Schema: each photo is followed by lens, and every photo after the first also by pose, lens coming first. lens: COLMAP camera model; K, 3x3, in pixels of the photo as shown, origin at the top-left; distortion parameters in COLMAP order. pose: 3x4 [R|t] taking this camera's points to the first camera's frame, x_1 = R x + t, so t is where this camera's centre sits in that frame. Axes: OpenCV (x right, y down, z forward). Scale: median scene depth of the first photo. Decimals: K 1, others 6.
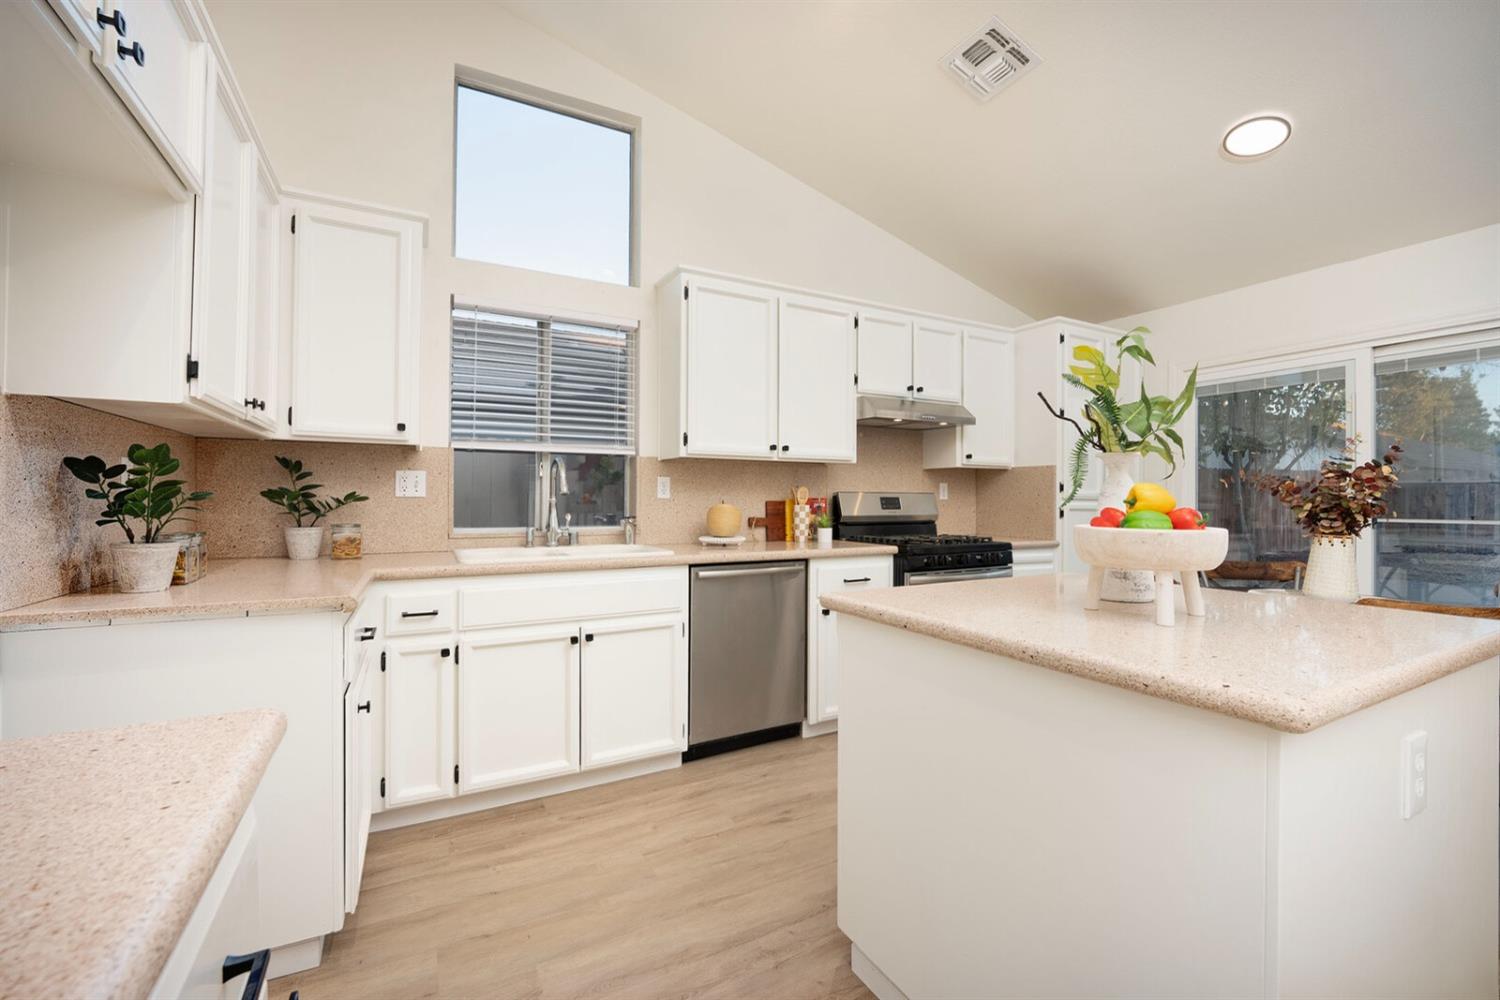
lens RADIAL K [[615.1, 0, 752.3], [0, 615.1, 495.7], [0, 0, 1]] dist [-0.015798, 0.001736]
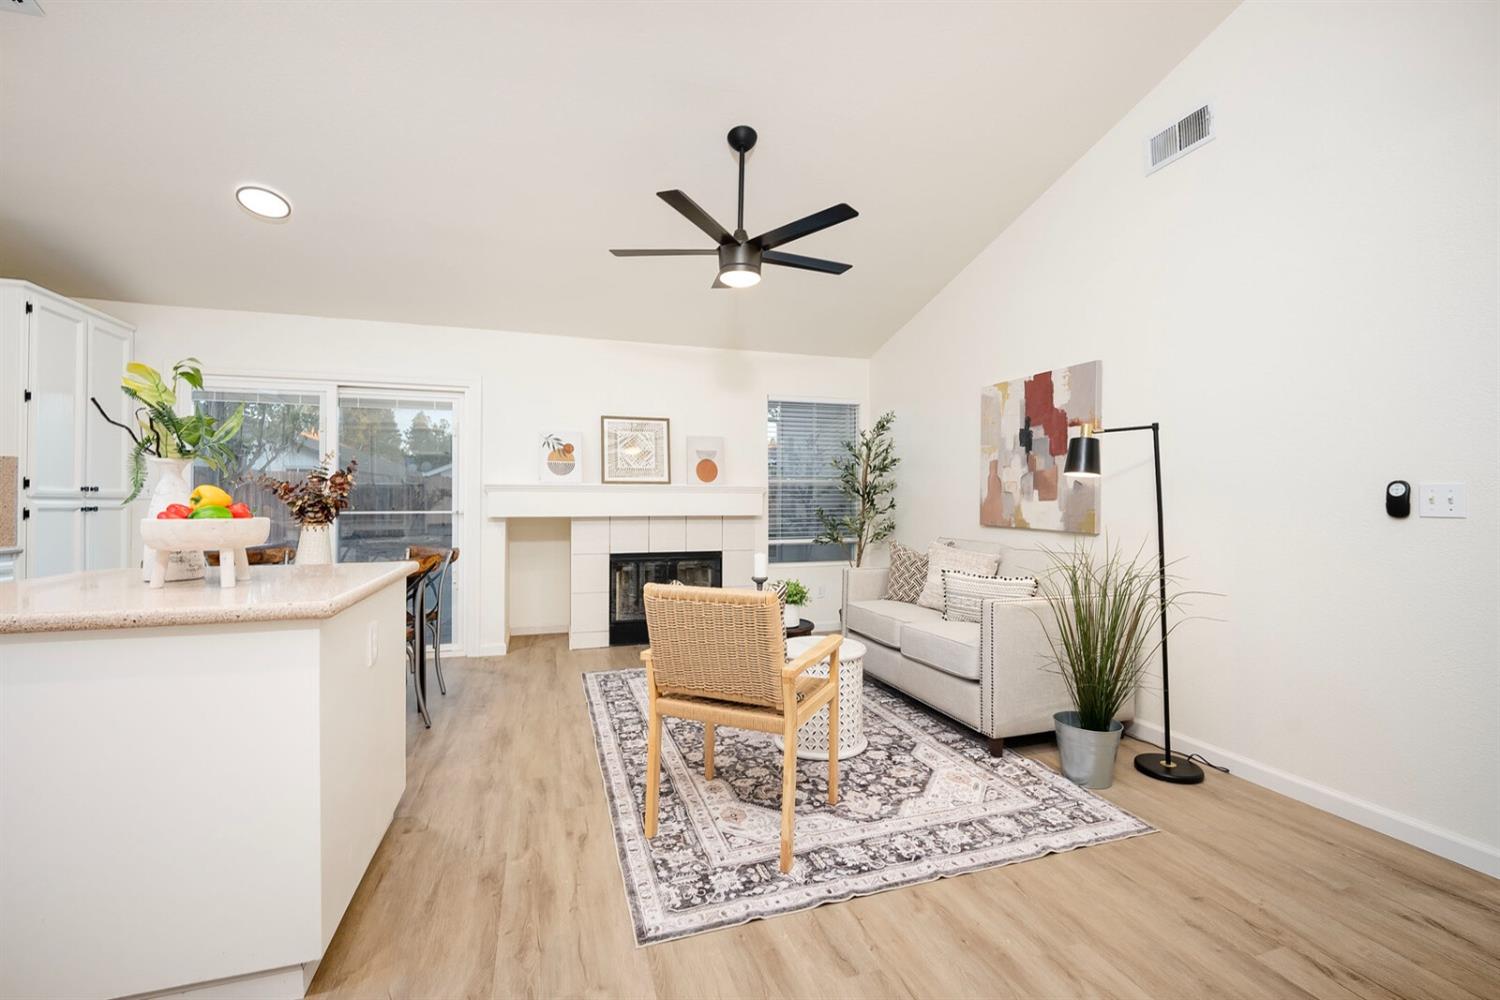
lens RADIAL K [[615.1, 0, 752.3], [0, 615.1, 502.1], [0, 0, 1]] dist [-0.015798, 0.001736]
pose [[0.163141, -0.008007, 0.986570, -0.227378], [-0.005442, 0.999945, 0.009016, -0.000860], [-0.986588, -0.006839, 0.163088, -0.184386]]
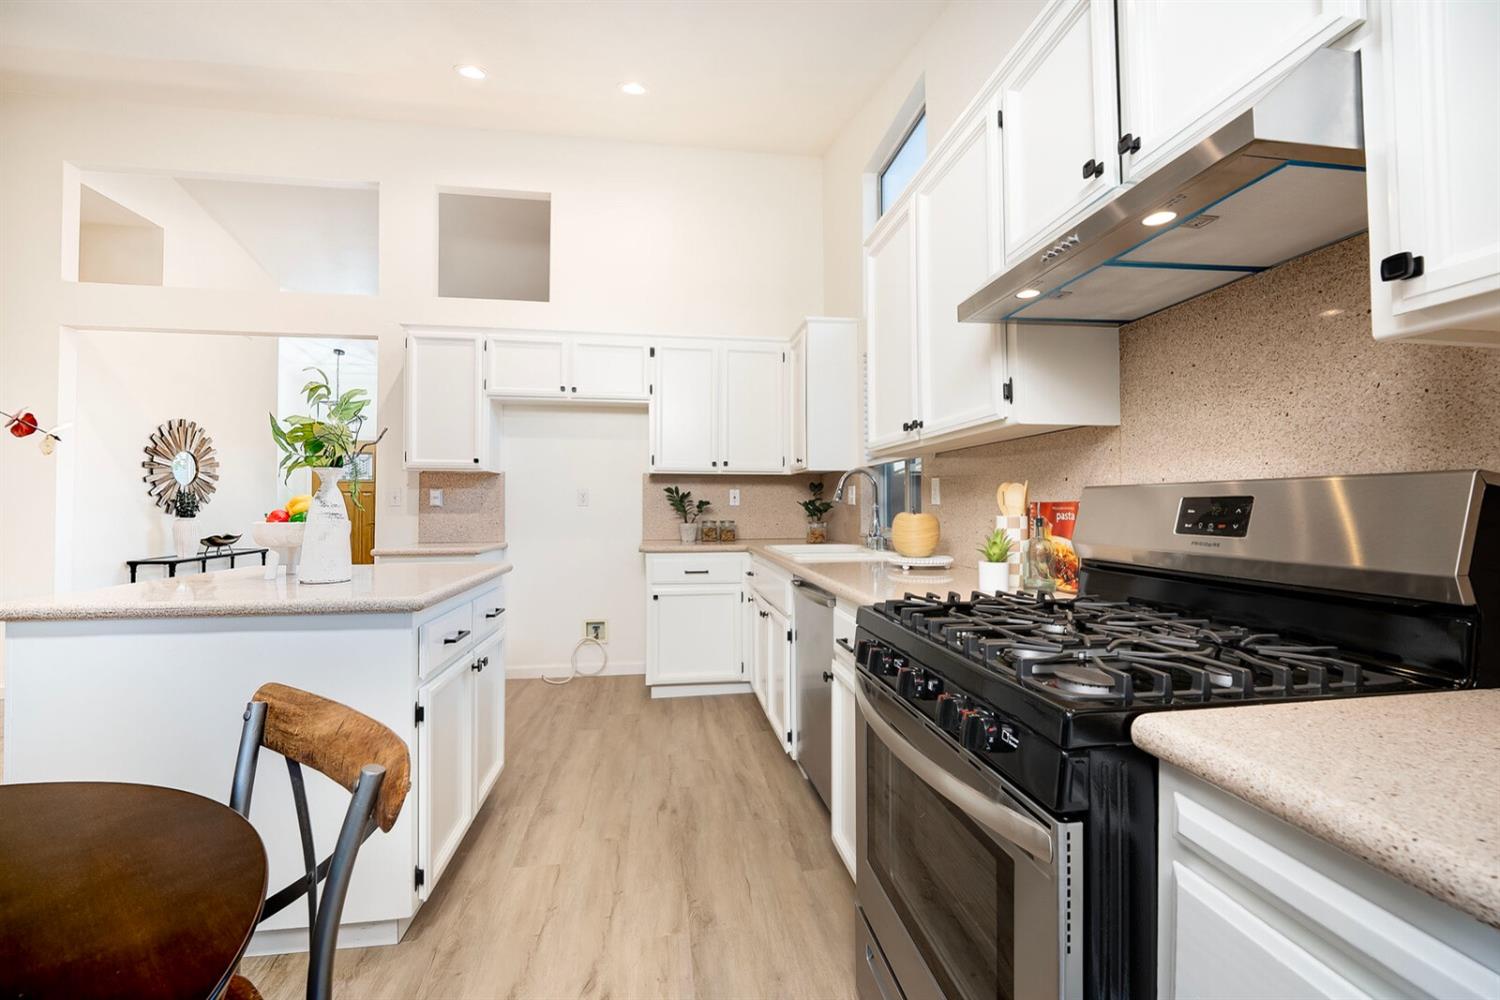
lens RADIAL K [[615.1, 0, 773.5], [0, 615.1, 499.4], [0, 0, 1]] dist [-0.015798, 0.001736]
pose [[-0.305983, -0.011721, -0.951965, 0.876639], [0.005428, 0.999886, -0.014055, 0.009229], [0.952021, -0.009468, -0.305885, 1.312053]]
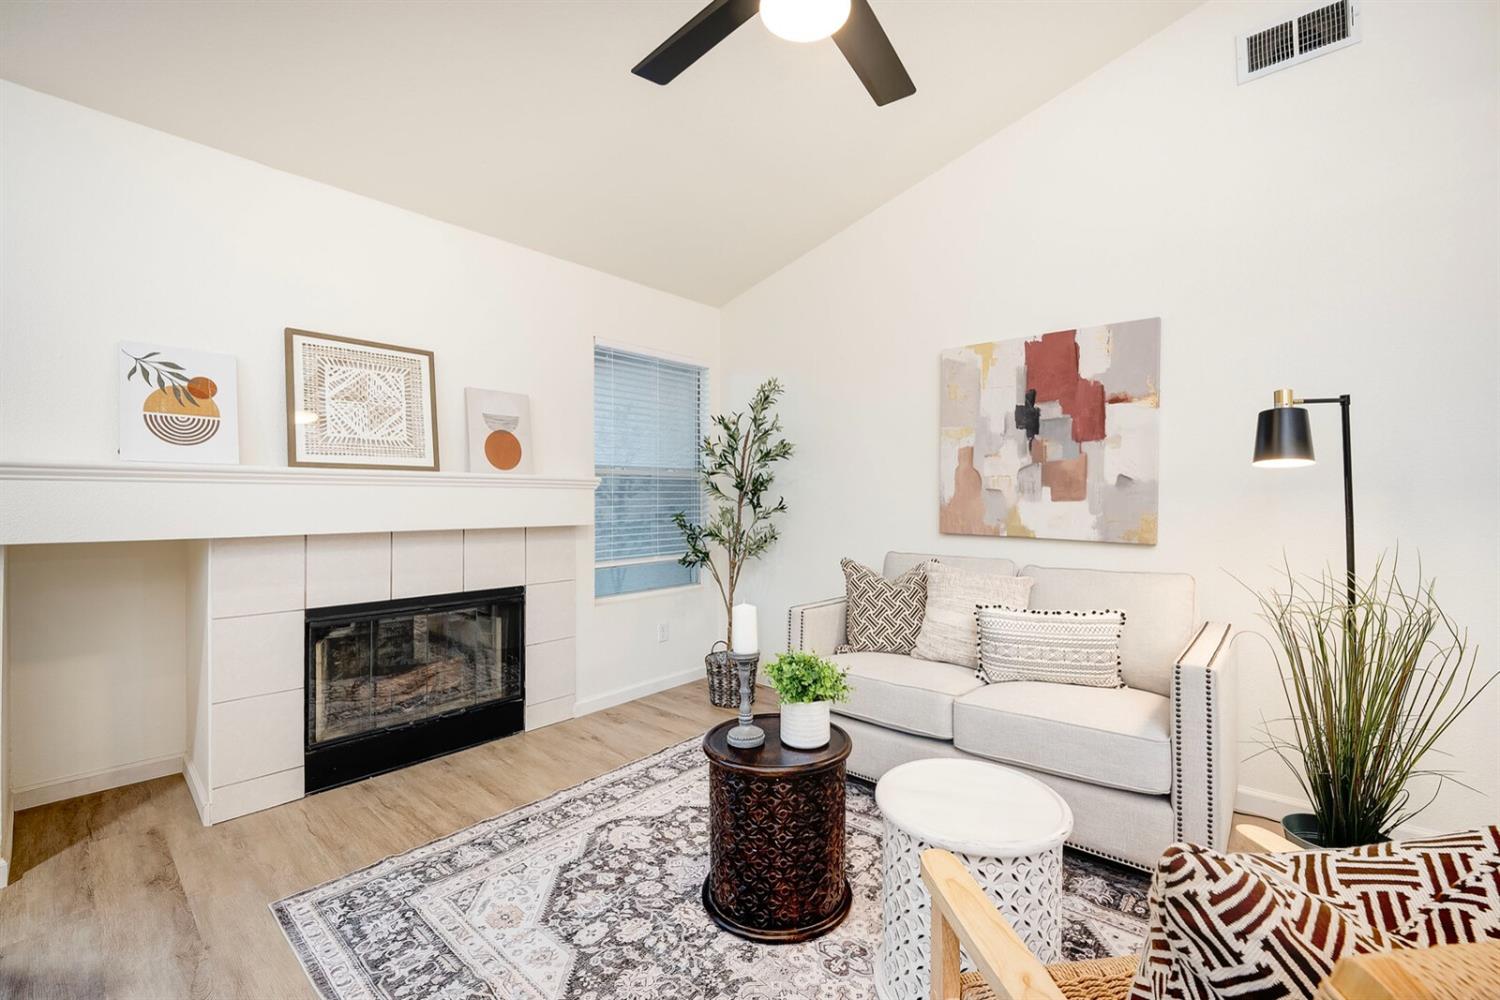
lens RADIAL K [[615.1, 0, 750.4], [0, 615.1, 503.2], [0, 0, 1]] dist [-0.015798, 0.001736]
pose [[-0.360269, -0.009954, 0.932795, 0.468153], [-0.006559, 0.999945, 0.008138, 0.003400], [-0.932825, -0.003187, -0.360315, 0.266784]]
